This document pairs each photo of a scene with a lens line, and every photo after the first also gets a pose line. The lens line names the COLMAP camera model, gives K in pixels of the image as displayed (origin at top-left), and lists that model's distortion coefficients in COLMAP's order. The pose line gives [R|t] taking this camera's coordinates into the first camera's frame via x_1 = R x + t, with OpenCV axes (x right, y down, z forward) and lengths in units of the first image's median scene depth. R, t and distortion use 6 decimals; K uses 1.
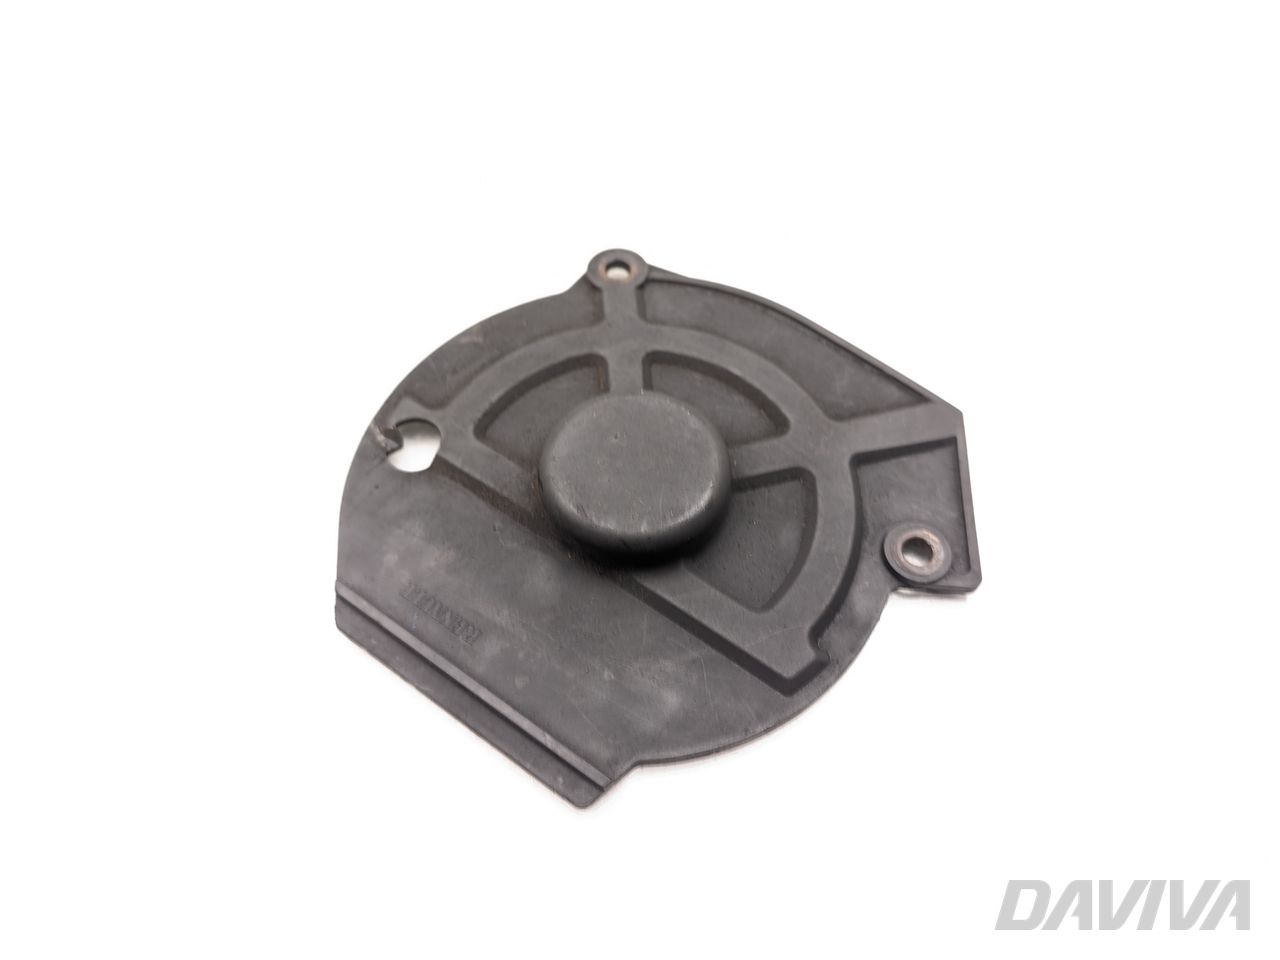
lens RADIAL K [[948.1, 0, 640.0], [0, 948.1, 480.0], [0, 0, 1]] dist [-0.002596, -0.000514]
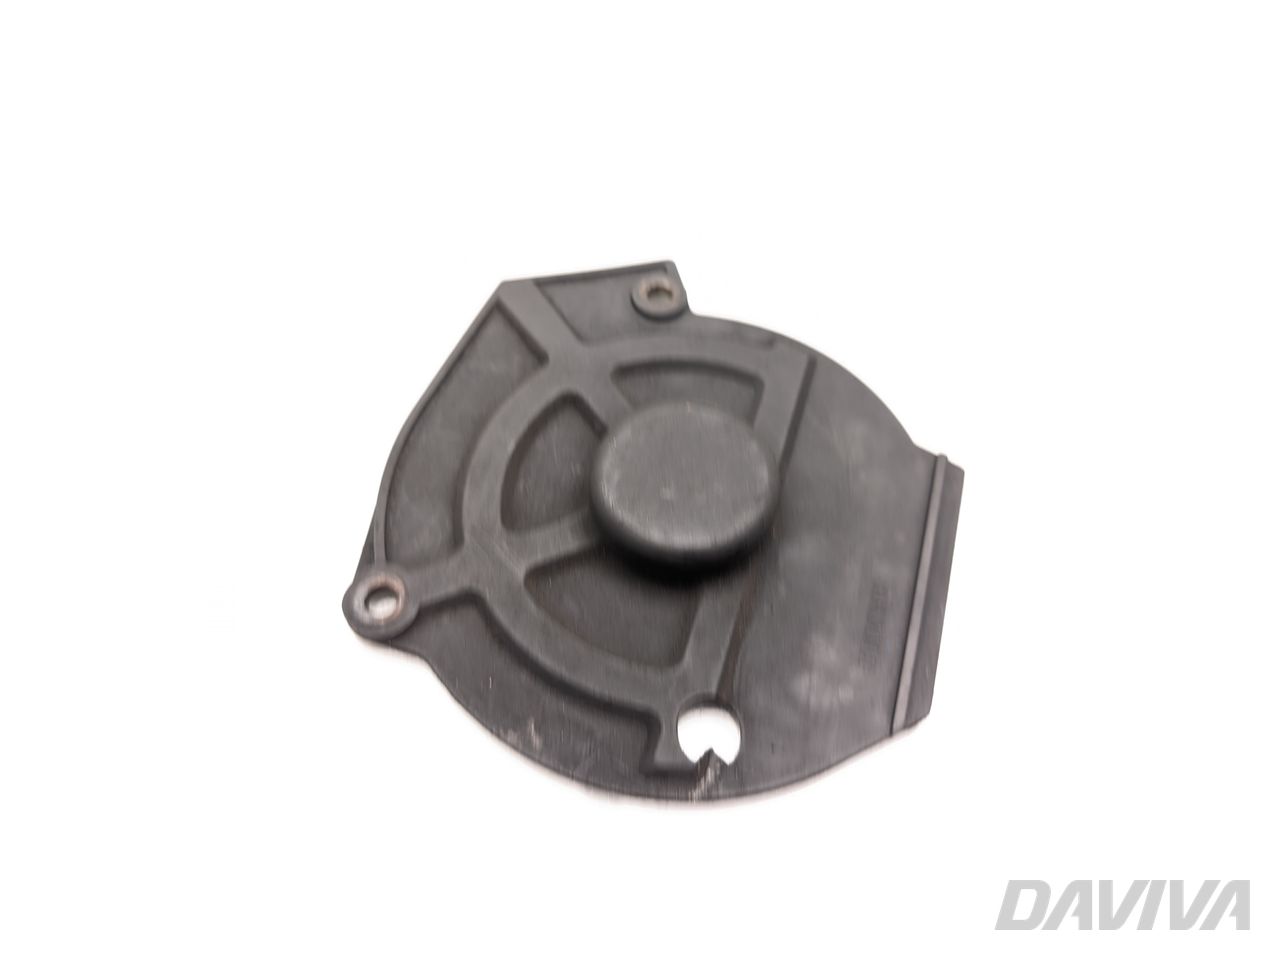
lens RADIAL K [[948.1, 0, 640.0], [0, 948.1, 480.0], [0, 0, 1]] dist [-0.002596, -0.000514]
pose [[-0.316957, -0.812220, 0.489731, -0.461631], [0.759821, 0.091582, 0.643650, -0.666046], [-0.567636, 0.576117, 0.588114, 0.409274]]
